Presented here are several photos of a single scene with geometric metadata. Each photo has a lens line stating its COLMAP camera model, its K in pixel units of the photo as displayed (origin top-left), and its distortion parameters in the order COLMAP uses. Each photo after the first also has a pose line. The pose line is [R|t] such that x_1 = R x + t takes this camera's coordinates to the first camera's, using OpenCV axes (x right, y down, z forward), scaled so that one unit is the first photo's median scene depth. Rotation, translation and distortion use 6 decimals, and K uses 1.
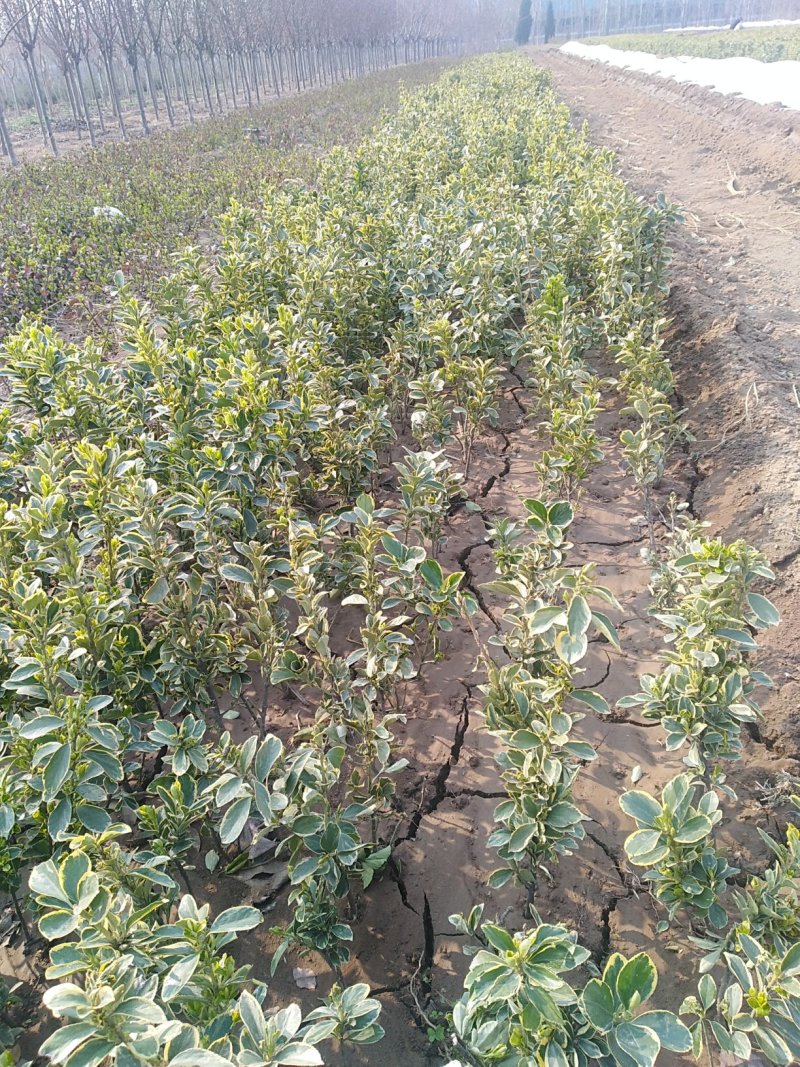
lens RADIAL K [[786.2, 0, 400.0], [0, 786.2, 533.5], [0, 0, 1]] dist [0.005532, -0.033104]
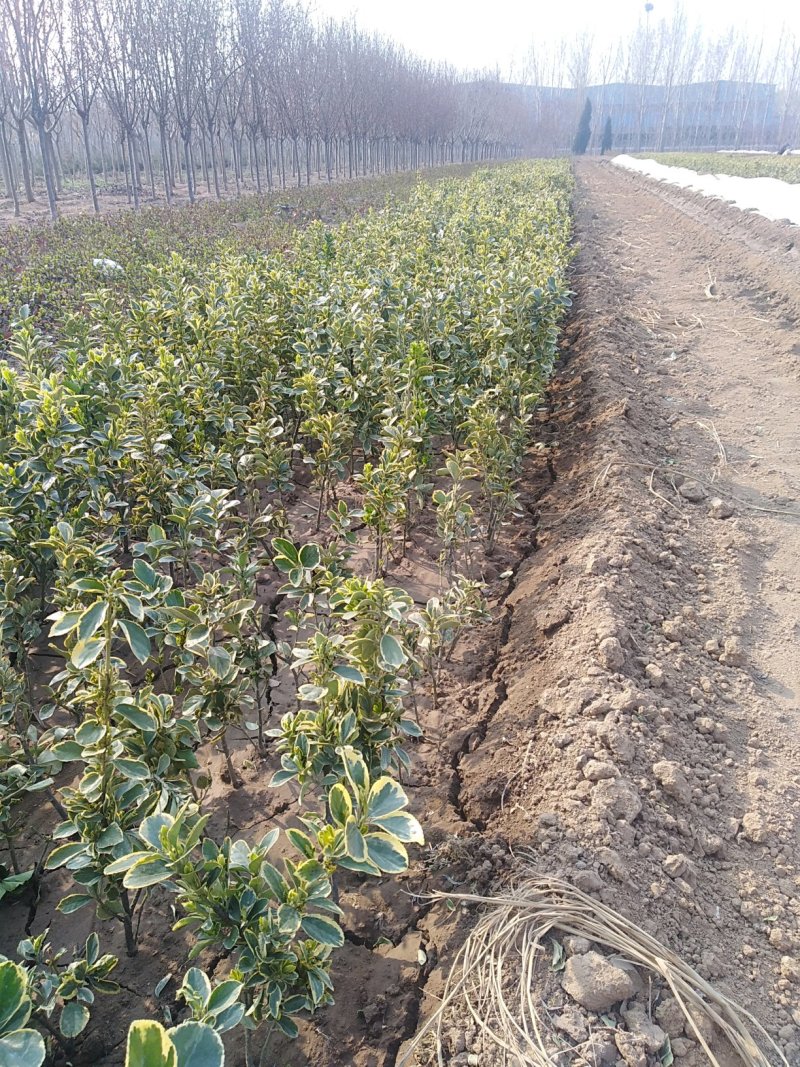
lens RADIAL K [[786.2, 0, 400.0], [0, 786.2, 533.5], [0, 0, 1]] dist [0.005532, -0.033104]
pose [[0.994319, 0.097444, -0.042828, 0.137490], [-0.101159, 0.990282, -0.095435, 0.011988], [0.033112, 0.099225, 0.994514, 0.001471]]
